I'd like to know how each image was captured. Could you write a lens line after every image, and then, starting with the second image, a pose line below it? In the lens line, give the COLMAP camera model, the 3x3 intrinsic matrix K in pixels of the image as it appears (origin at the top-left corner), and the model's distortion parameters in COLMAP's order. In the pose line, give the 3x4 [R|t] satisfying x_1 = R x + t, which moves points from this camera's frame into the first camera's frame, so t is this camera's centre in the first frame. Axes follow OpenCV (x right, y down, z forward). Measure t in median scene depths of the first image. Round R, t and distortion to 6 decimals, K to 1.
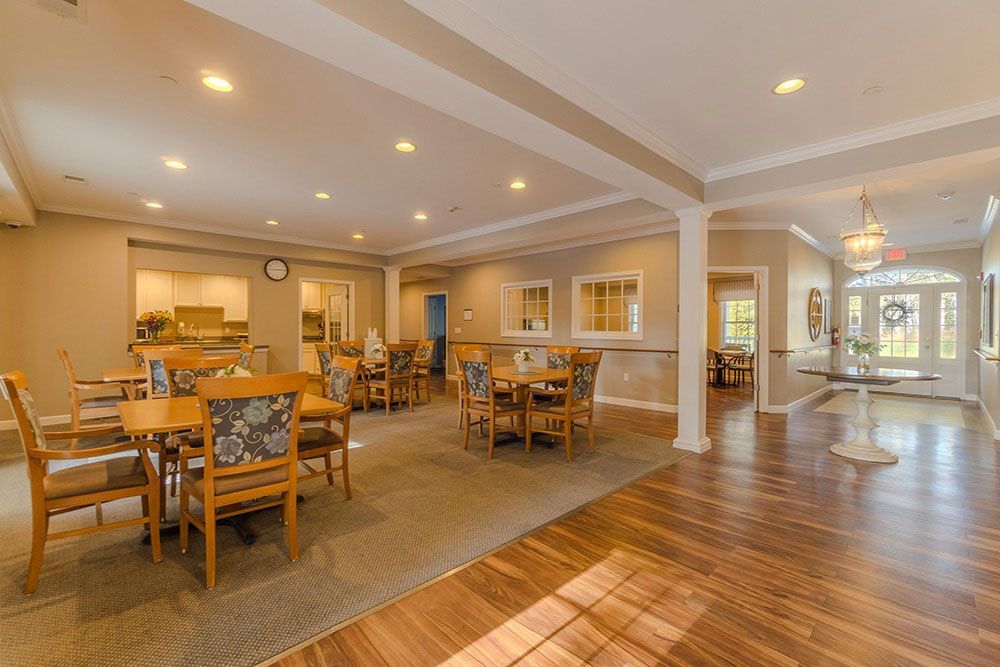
lens RADIAL K [[429.5, 0, 496.5], [0, 429.5, 330.6], [0, 0, 1]] dist [-0.018136, 0.003449]
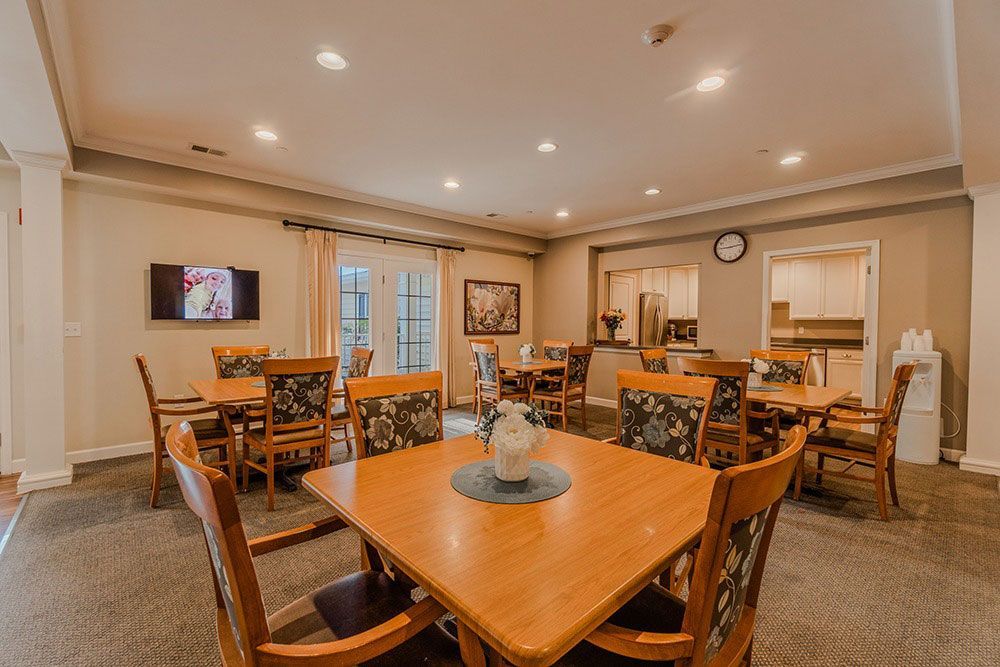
lens RADIAL K [[429.5, 0, 481.8], [0, 429.5, 329.1], [0, 0, 1]] dist [-0.018136, 0.003449]
pose [[-0.026382, 0.010825, -0.999593, 0.224704], [-0.016665, 0.999798, 0.011267, -0.004416], [0.999513, 0.016955, -0.026196, 0.605093]]
